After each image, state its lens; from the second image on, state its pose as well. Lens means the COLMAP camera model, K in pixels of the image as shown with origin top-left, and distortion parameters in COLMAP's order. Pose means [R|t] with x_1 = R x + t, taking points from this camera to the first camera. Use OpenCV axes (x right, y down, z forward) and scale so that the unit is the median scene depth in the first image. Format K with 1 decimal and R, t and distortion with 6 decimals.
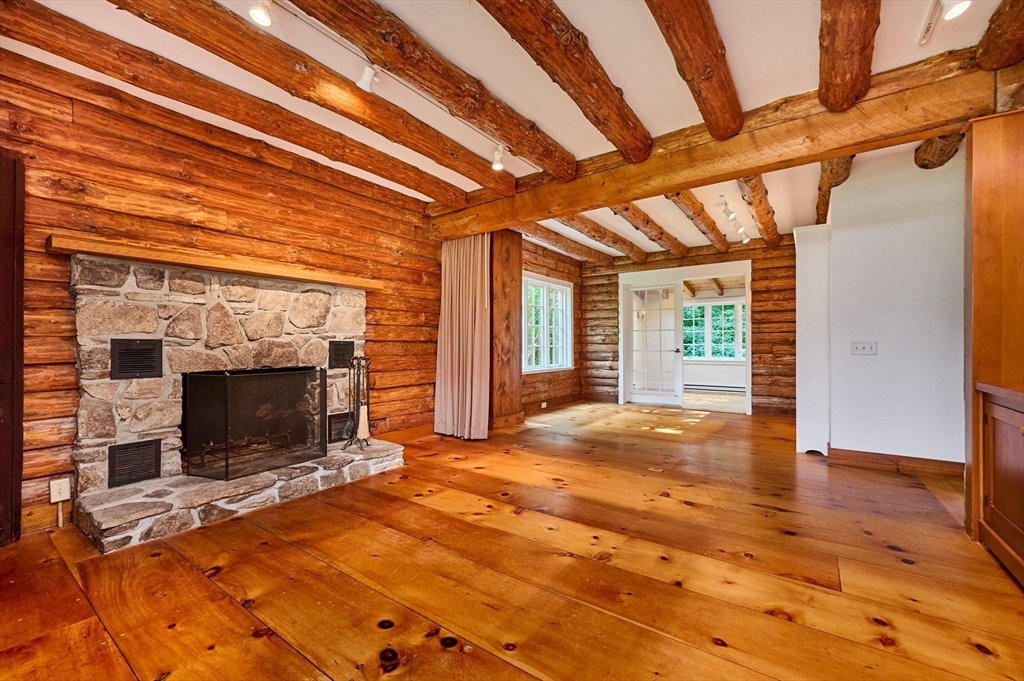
lens RADIAL K [[426.6, 0, 512.0], [0, 426.6, 344.7], [0, 0, 1]] dist [0.000357, -0.000049]
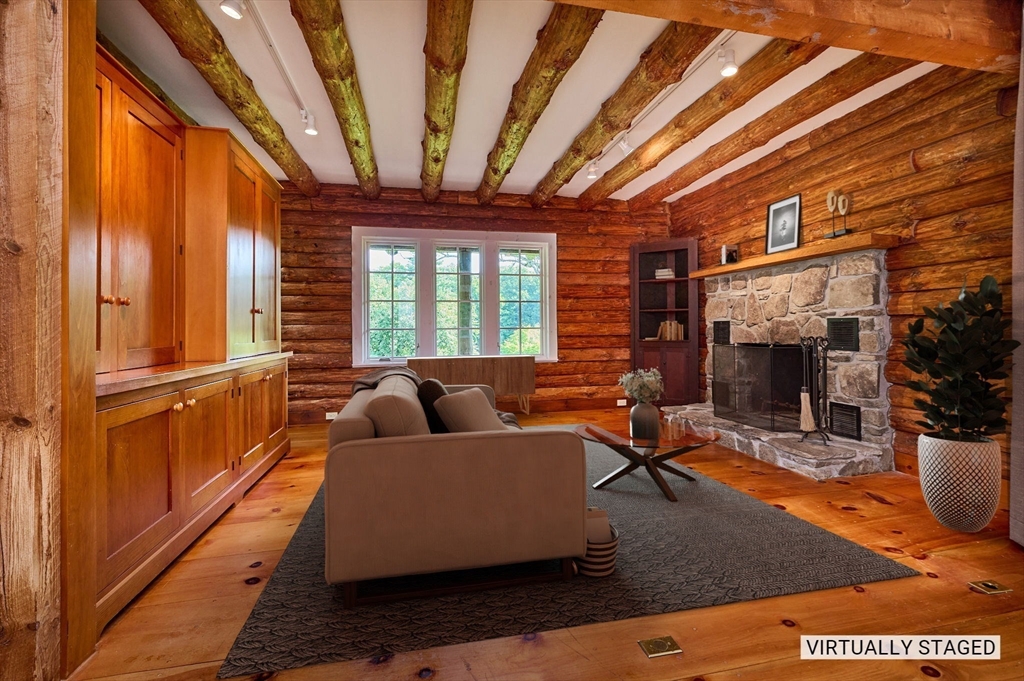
lens RADIAL K [[424.0, 0, 509.7], [0, 424.0, 327.9], [0, 0, 1]] dist [-0.000387, -0.000064]
pose [[-0.670931, 0.005055, -0.741503, 0.705136], [0.008316, 0.999965, -0.000707, 0.006113], [0.741473, -0.006640, -0.670950, 1.147445]]
